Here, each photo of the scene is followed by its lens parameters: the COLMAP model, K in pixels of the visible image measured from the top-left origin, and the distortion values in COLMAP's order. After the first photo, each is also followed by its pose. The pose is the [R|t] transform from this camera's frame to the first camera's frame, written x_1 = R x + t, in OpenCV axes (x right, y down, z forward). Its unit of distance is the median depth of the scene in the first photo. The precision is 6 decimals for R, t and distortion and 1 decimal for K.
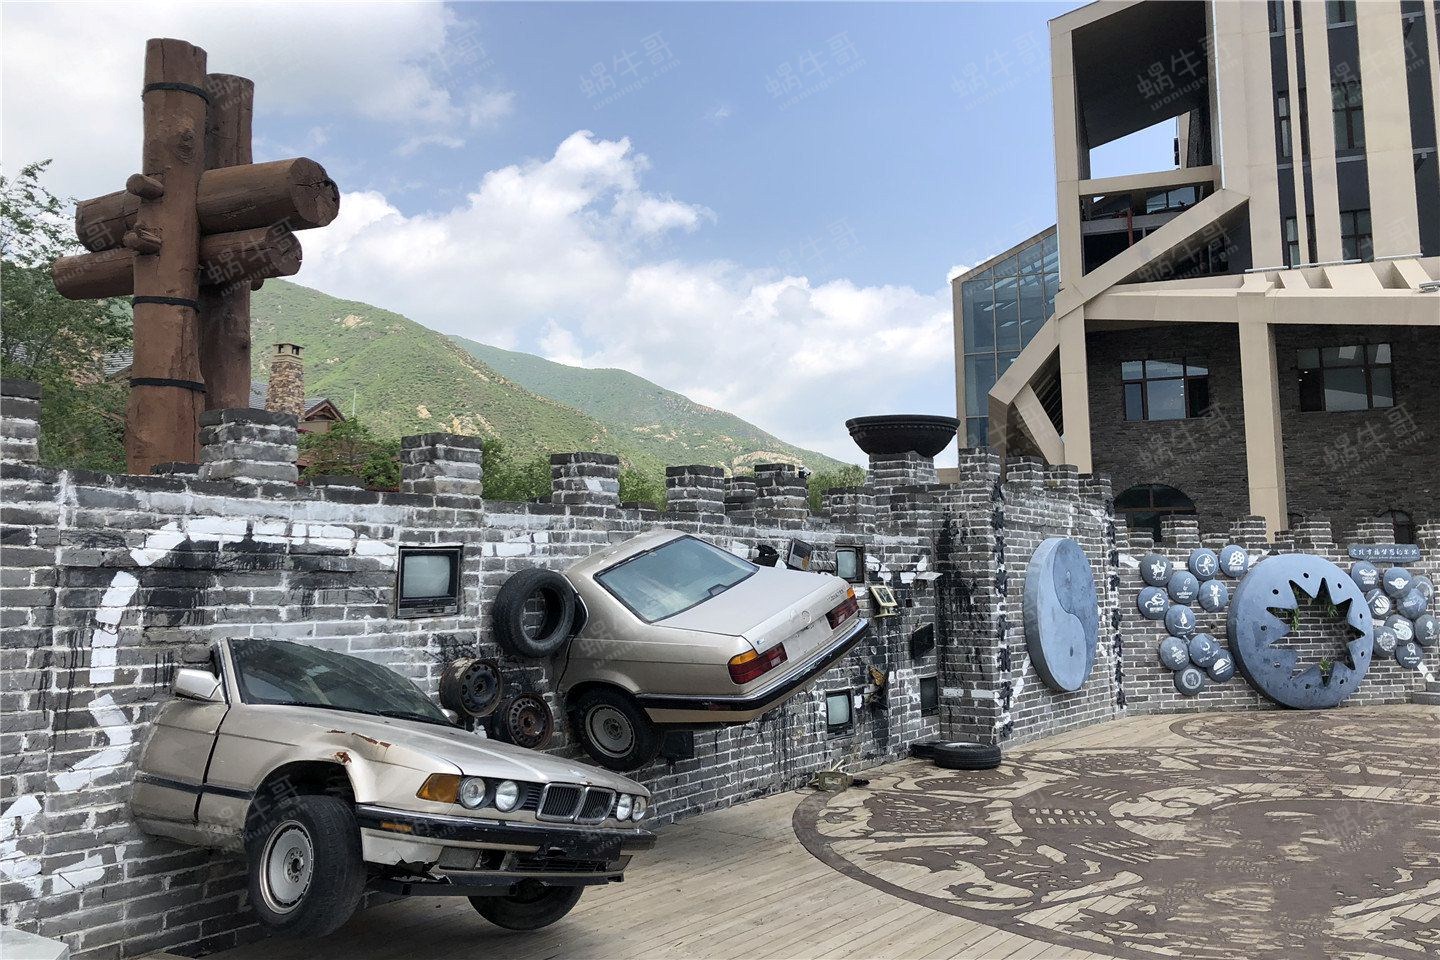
lens RADIAL K [[1215.4, 0, 719.8], [0, 1215.4, 438.9], [0, 0, 1]] dist [0.022092, -0.007650]
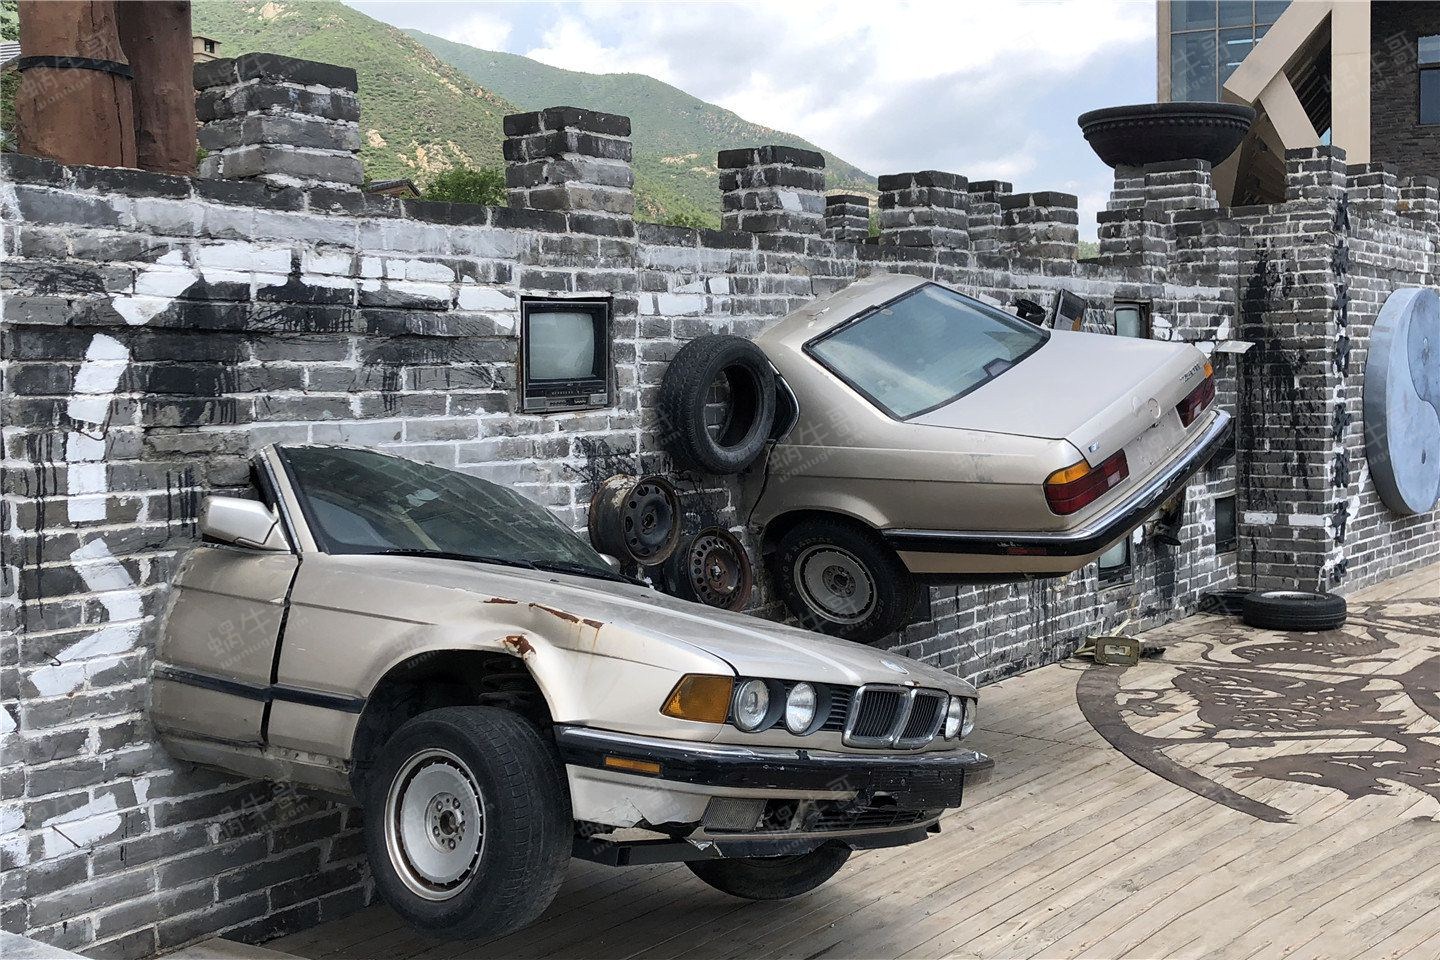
lens RADIAL K [[1639.9, 0, 720.0], [0, 1639.9, 480.0], [0, 0, 1]] dist [0.133337, -0.417187]
pose [[0.998675, -0.008359, -0.050772, -0.119313], [0.017476, 0.983166, 0.181879, 0.029531], [0.048397, -0.182526, 0.982009, 0.171895]]
